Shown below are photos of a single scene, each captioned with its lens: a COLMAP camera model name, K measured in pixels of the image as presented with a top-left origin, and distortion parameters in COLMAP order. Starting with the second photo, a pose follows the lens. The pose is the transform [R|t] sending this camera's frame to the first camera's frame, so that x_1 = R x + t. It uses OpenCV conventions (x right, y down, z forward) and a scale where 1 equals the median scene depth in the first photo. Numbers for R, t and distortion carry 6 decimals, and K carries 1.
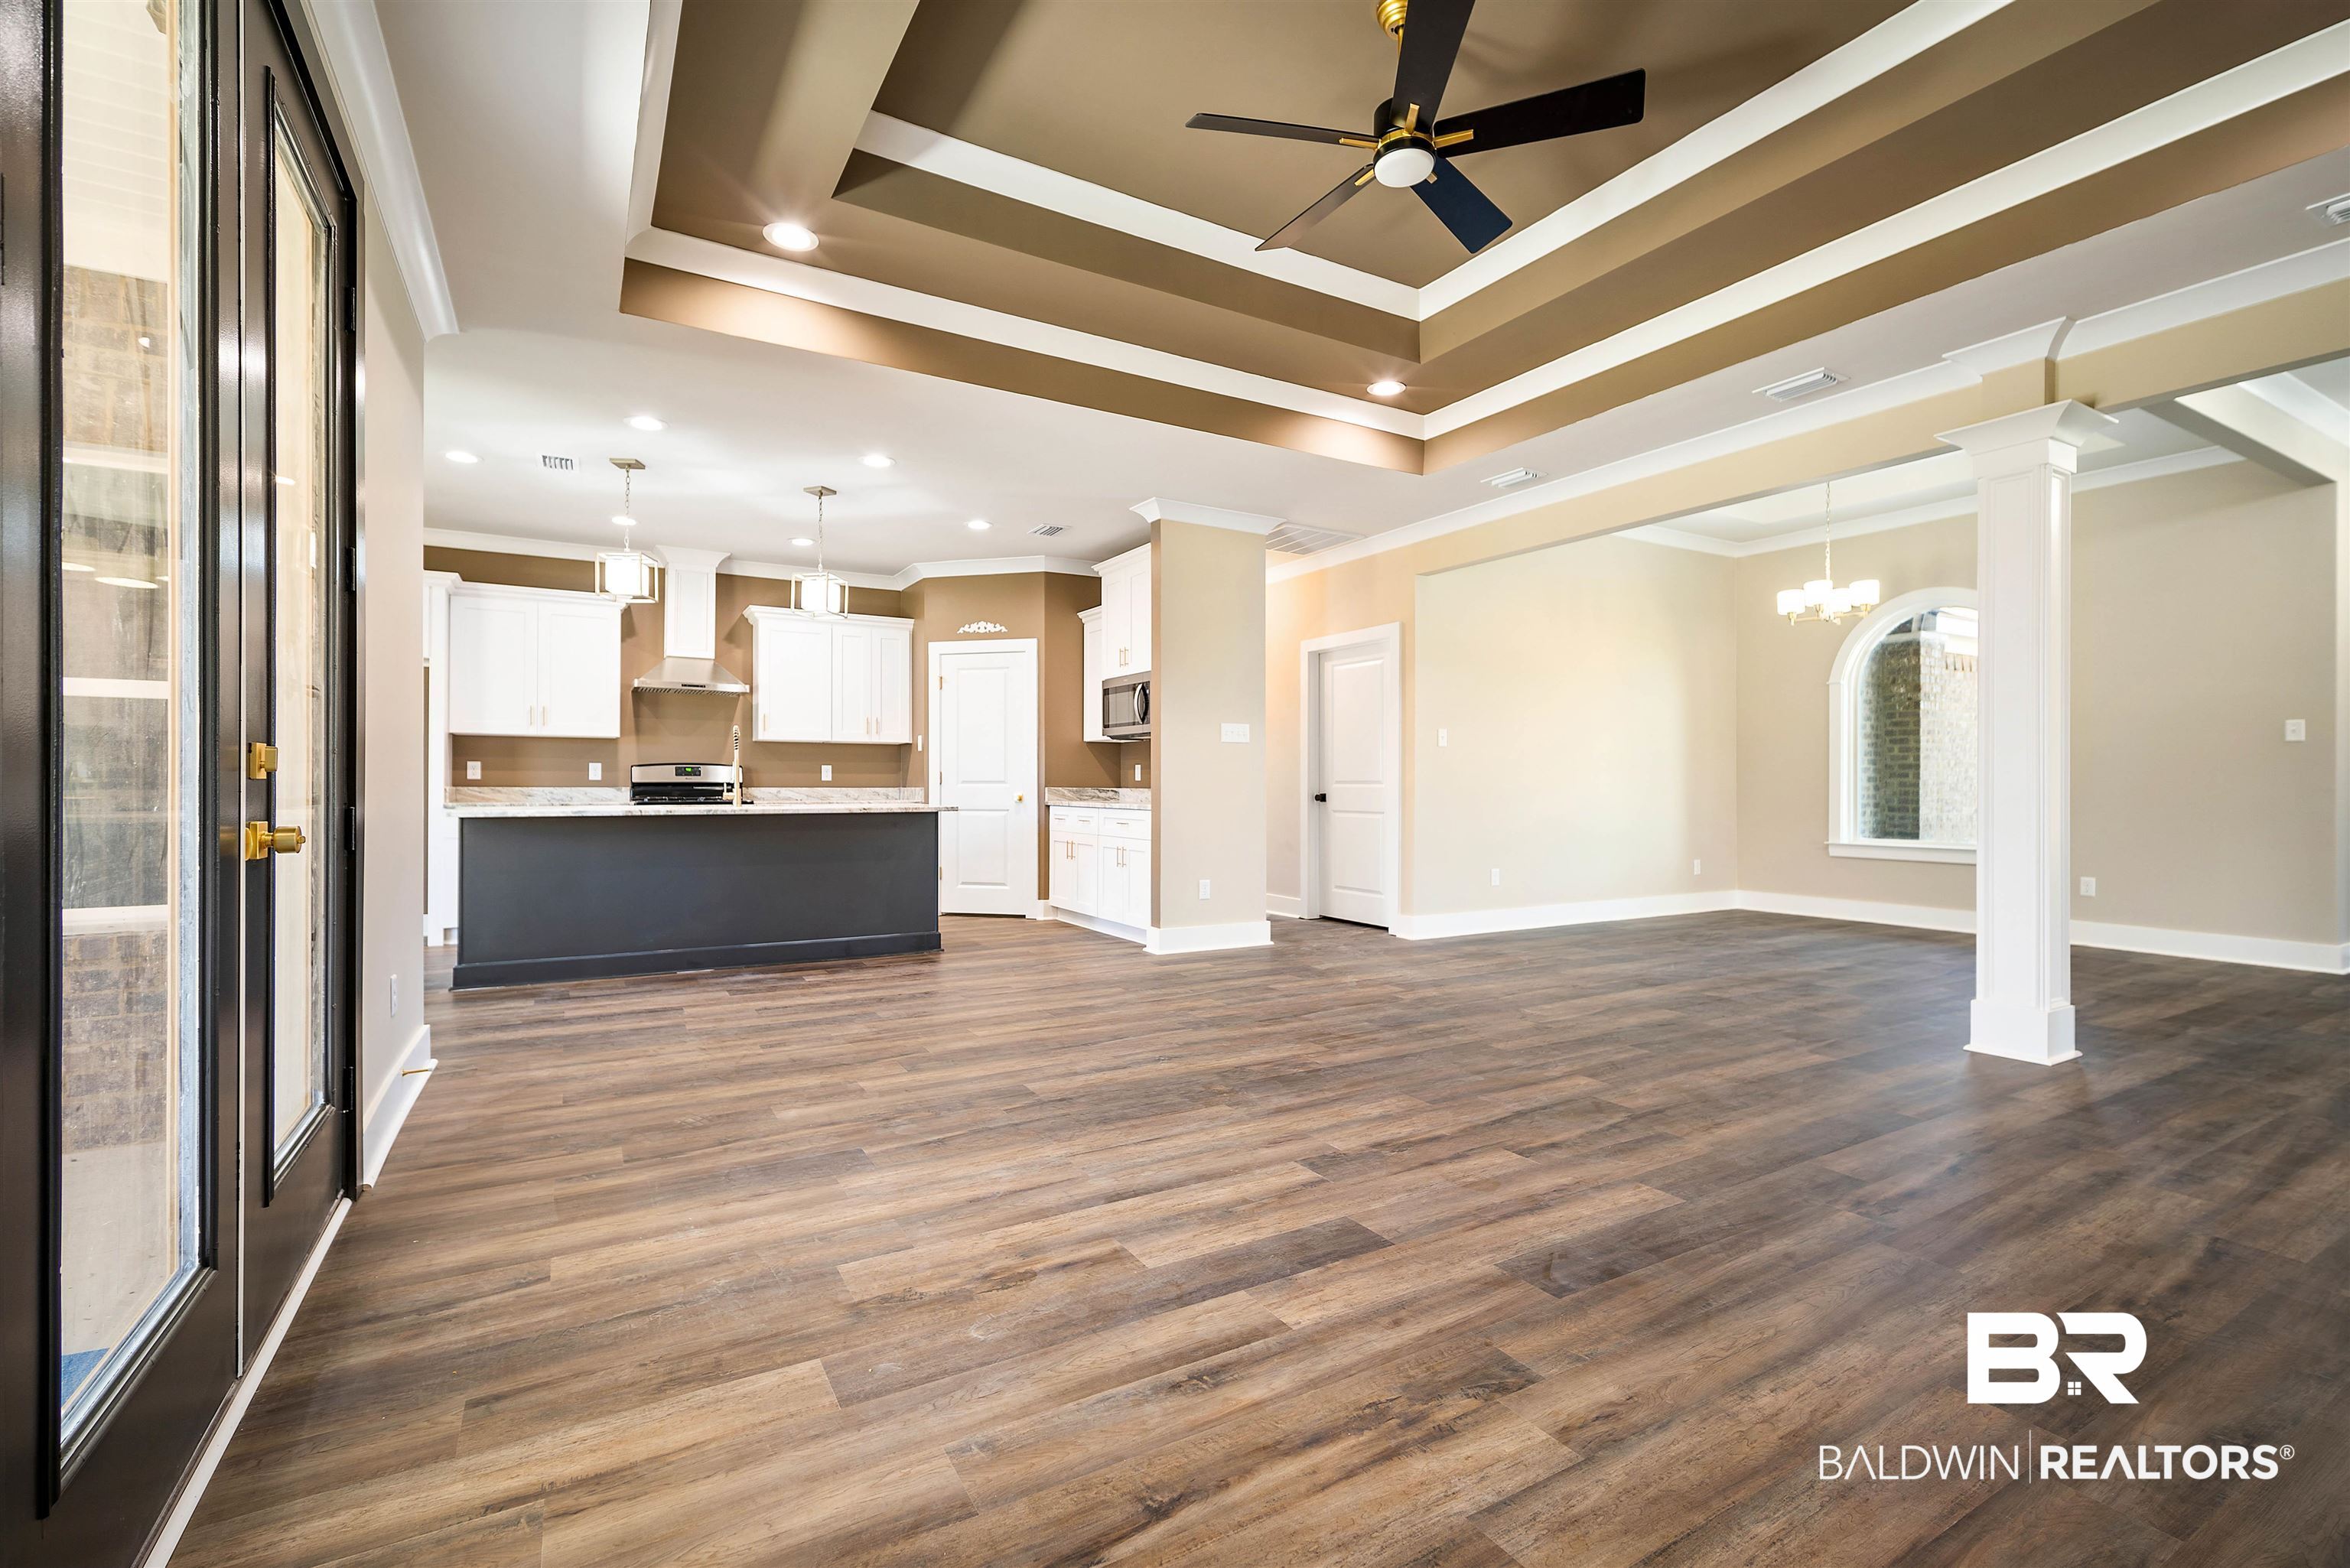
lens RADIAL K [[1050.9, 0, 1181.3], [0, 1050.9, 777.5], [0, 0, 1]] dist [0.010595, 0.000226]
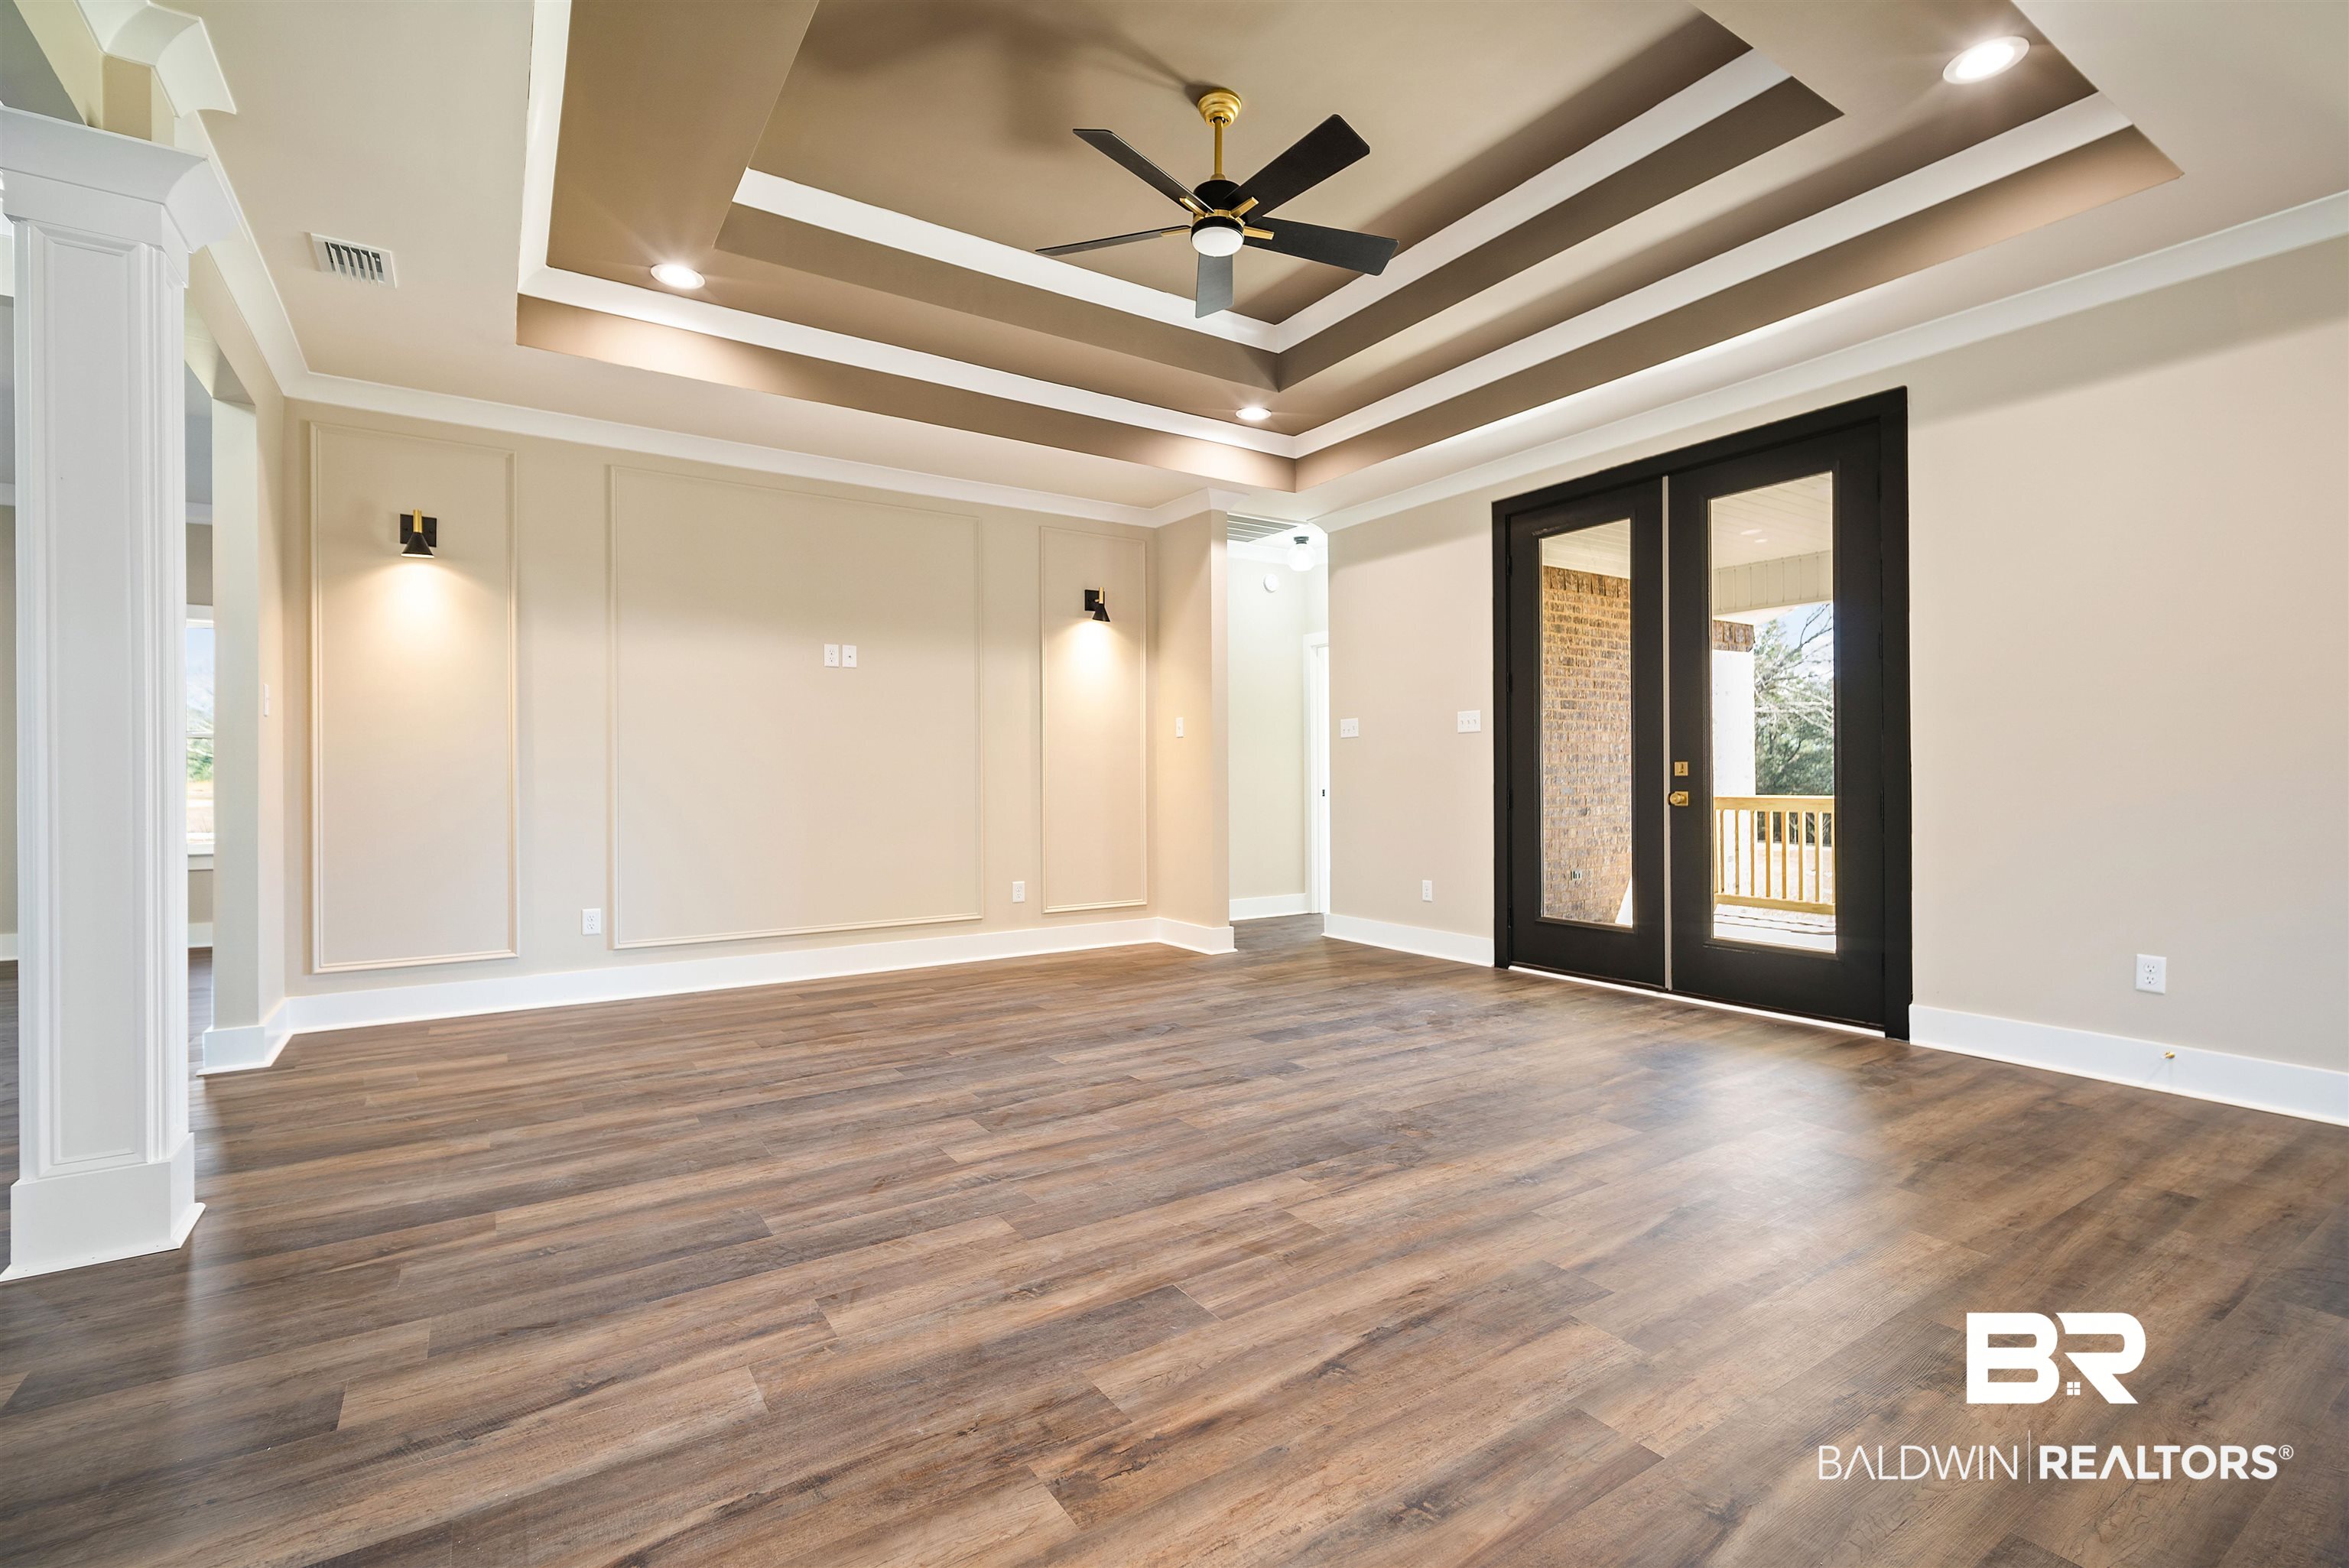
lens RADIAL K [[1050.4, 0, 1187.4], [0, 1050.4, 781.3], [0, 0, 1]] dist [0.010595, 0.000226]
pose [[-0.998496, 0.001688, -0.054798, 0.285289], [0.001777, 0.999997, -0.001568, 0.009705], [0.054795, -0.001663, -0.998496, 1.984553]]
